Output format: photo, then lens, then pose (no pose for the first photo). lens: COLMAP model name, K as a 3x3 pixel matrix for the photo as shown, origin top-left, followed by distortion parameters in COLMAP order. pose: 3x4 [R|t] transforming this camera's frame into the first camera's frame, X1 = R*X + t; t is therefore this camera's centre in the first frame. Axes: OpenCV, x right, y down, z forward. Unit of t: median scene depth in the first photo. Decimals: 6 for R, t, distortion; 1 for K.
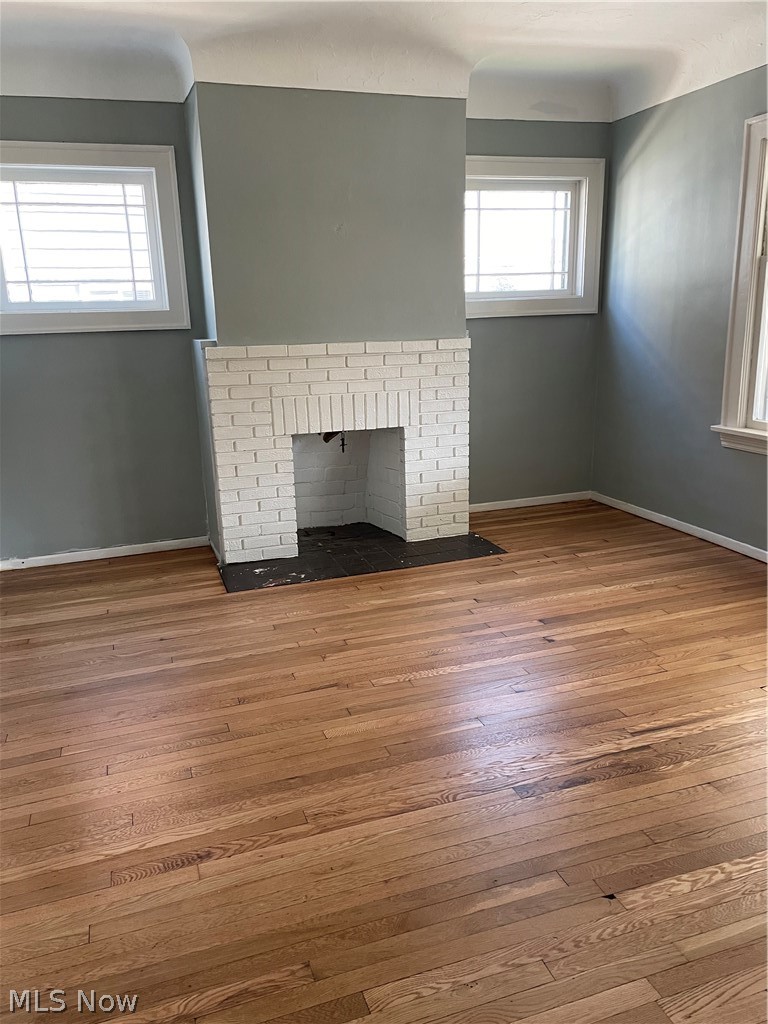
lens RADIAL K [[774.1, 0, 382.3], [0, 774.1, 511.6], [0, 0, 1]] dist [0.011729, -0.015126]
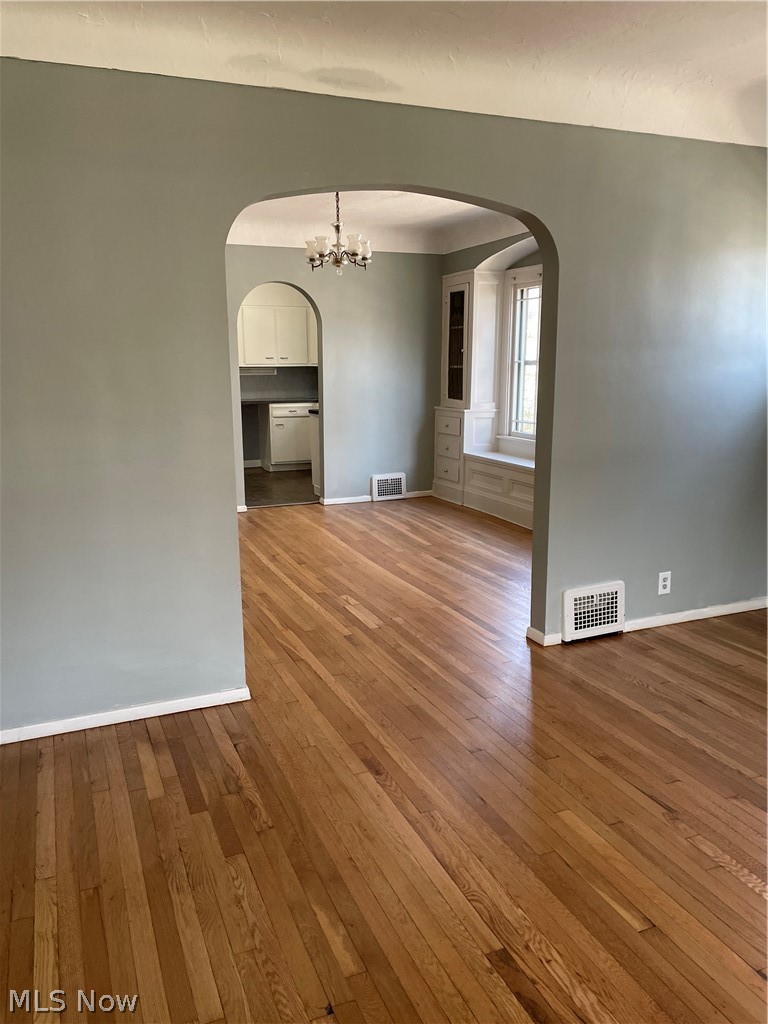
lens RADIAL K [[774.1, 0, 382.5], [0, 774.1, 512.6], [0, 0, 1]] dist [0.011729, -0.015126]
pose [[0.079166, 0.236470, -0.968408, 1.125388], [-0.258815, 0.943020, 0.209112, -0.314084], [0.962677, 0.234084, 0.135857, 0.819249]]
